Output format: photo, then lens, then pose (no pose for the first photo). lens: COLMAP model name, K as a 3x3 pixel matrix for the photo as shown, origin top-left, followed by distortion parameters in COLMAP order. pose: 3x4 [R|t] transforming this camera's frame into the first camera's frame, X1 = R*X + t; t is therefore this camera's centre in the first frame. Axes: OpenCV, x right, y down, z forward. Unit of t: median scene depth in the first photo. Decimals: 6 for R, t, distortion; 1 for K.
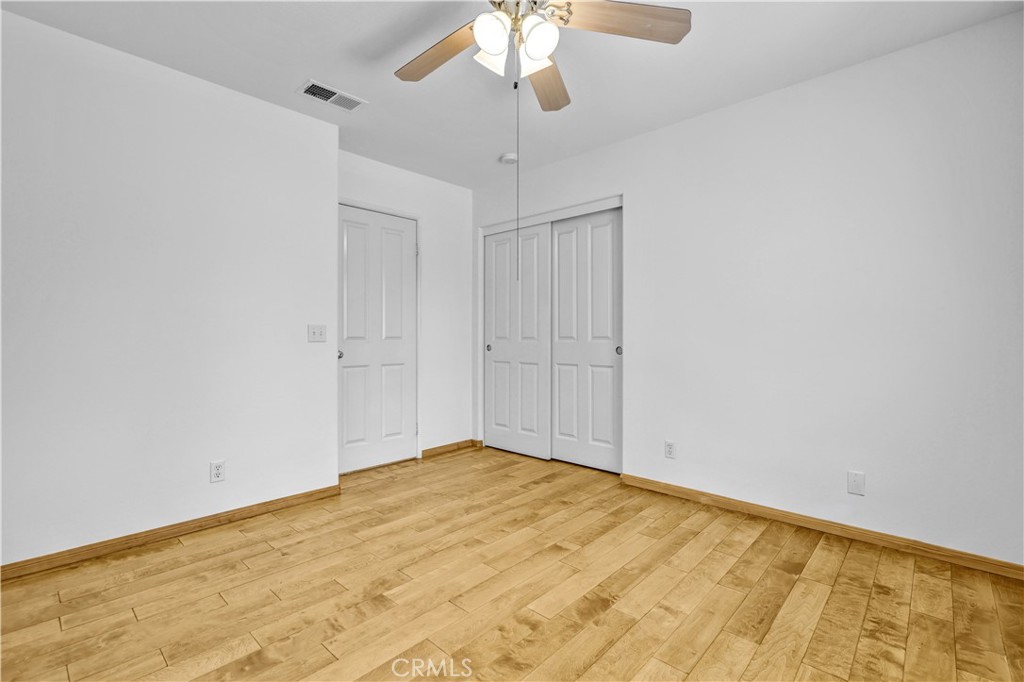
lens RADIAL K [[461.7, 0, 512.9], [0, 461.7, 338.9], [0, 0, 1]] dist [-0.010001, -0.000276]
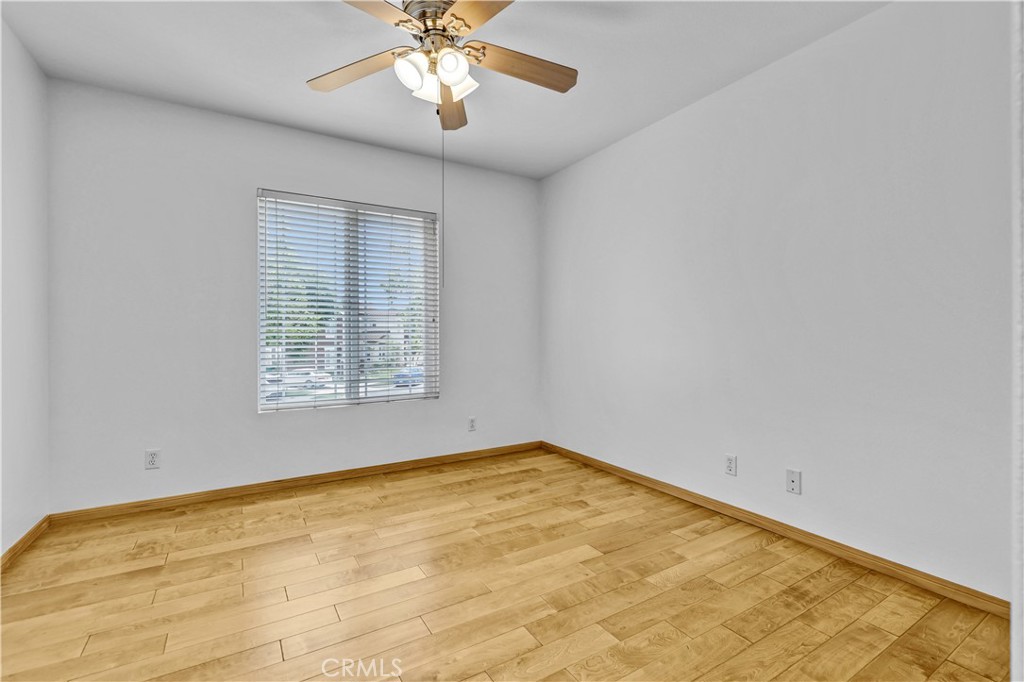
lens RADIAL K [[461.7, 0, 512.3], [0, 461.7, 338.0], [0, 0, 1]] dist [-0.010001, -0.000276]
pose [[-0.961521, -0.003057, 0.274716, -0.445247], [0.001417, 0.999870, 0.016087, -0.012693], [-0.274729, 0.015857, -0.961391, 1.888116]]
